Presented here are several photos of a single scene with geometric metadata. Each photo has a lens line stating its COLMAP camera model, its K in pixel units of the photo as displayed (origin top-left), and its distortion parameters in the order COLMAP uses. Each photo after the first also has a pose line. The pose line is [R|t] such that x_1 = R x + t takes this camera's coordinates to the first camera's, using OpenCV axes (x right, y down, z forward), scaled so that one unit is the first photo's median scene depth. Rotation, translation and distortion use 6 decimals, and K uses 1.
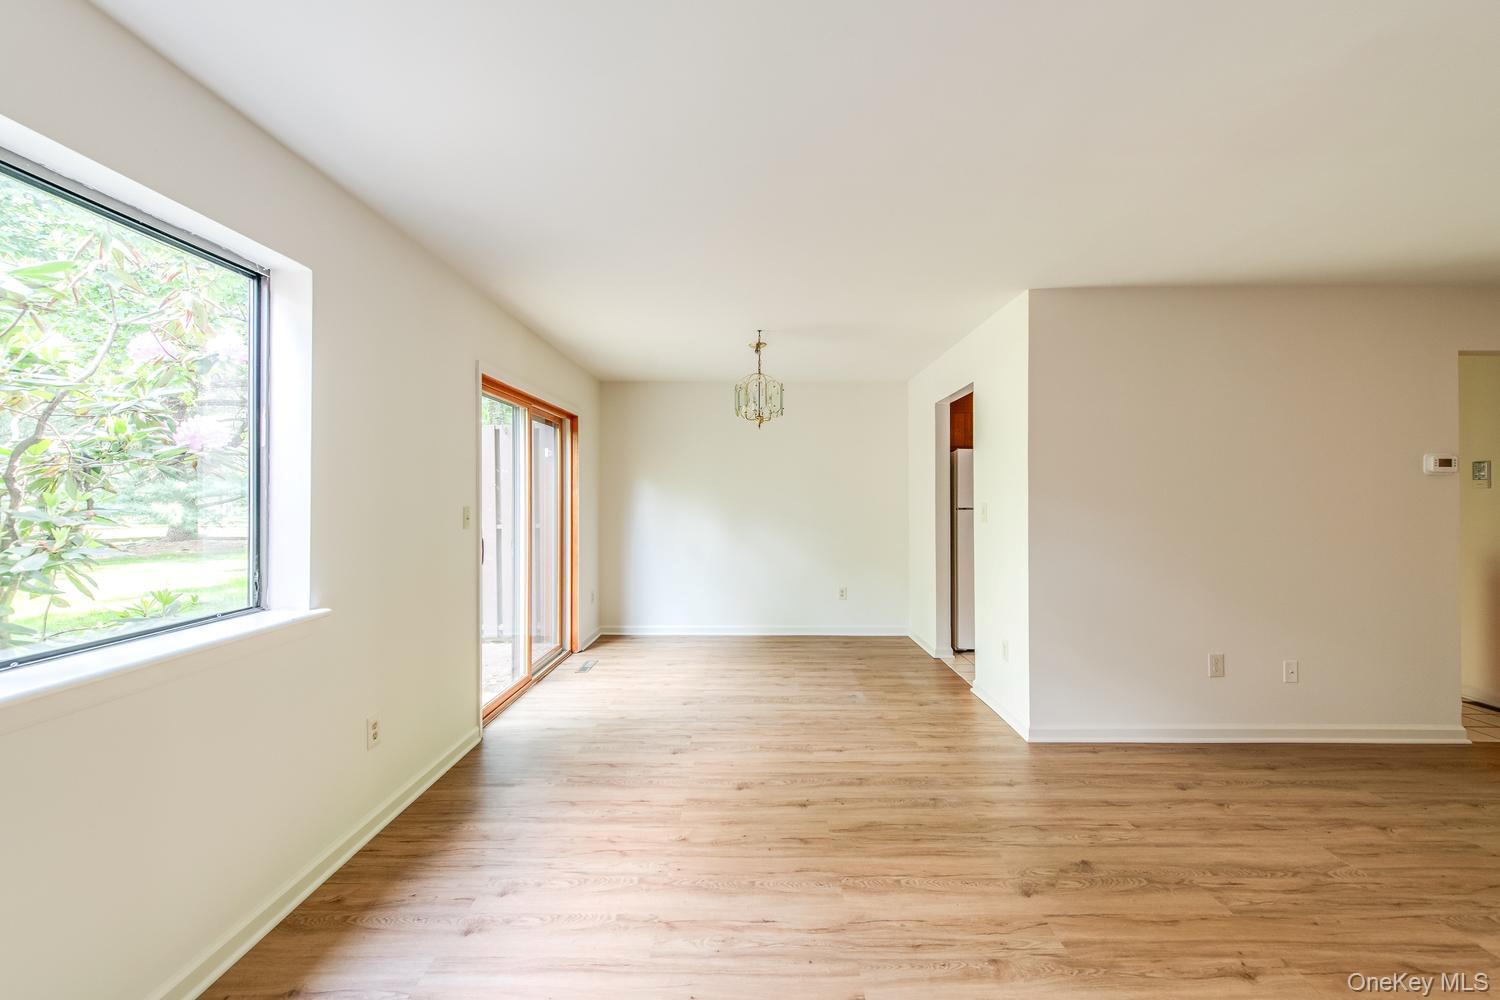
lens RADIAL K [[606.2, 0, 750.0], [0, 606.2, 500.0], [0, 0, 1]] dist [-0.000583, -0.000830]
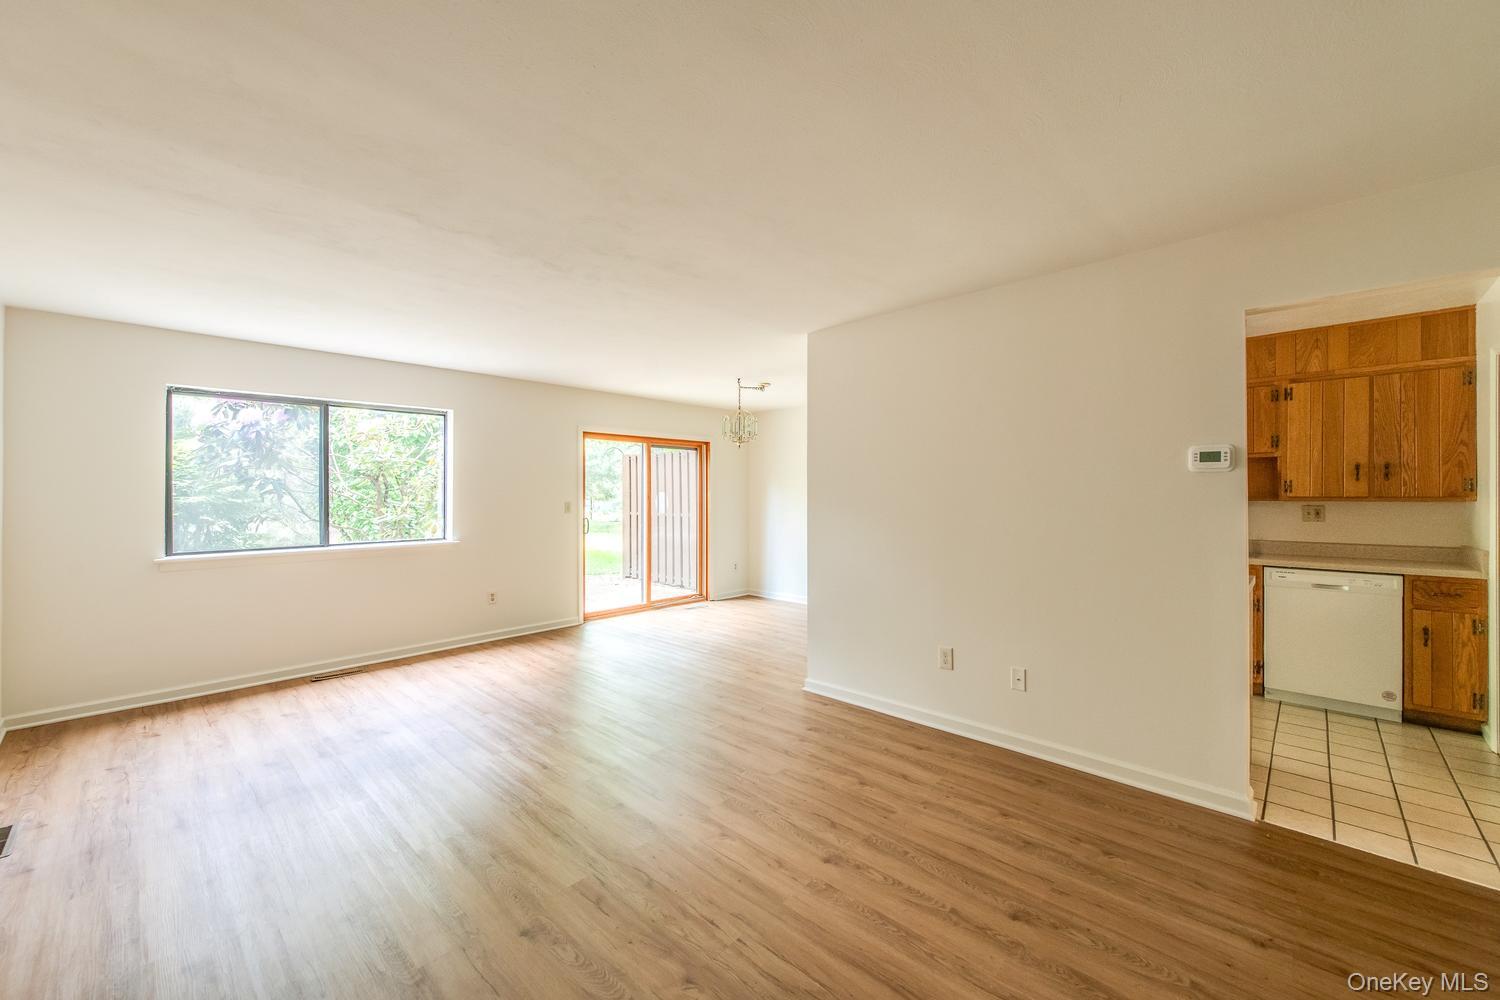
lens RADIAL K [[588.1, 0, 750.0], [0, 588.1, 500.0], [0, 0, 1]] dist [0.000582, -0.000263]
pose [[0.732918, 0.007742, -0.680273, 1.359324], [-0.007300, 0.999967, 0.003516, -0.003022], [0.680278, 0.002389, 0.732951, 0.019446]]
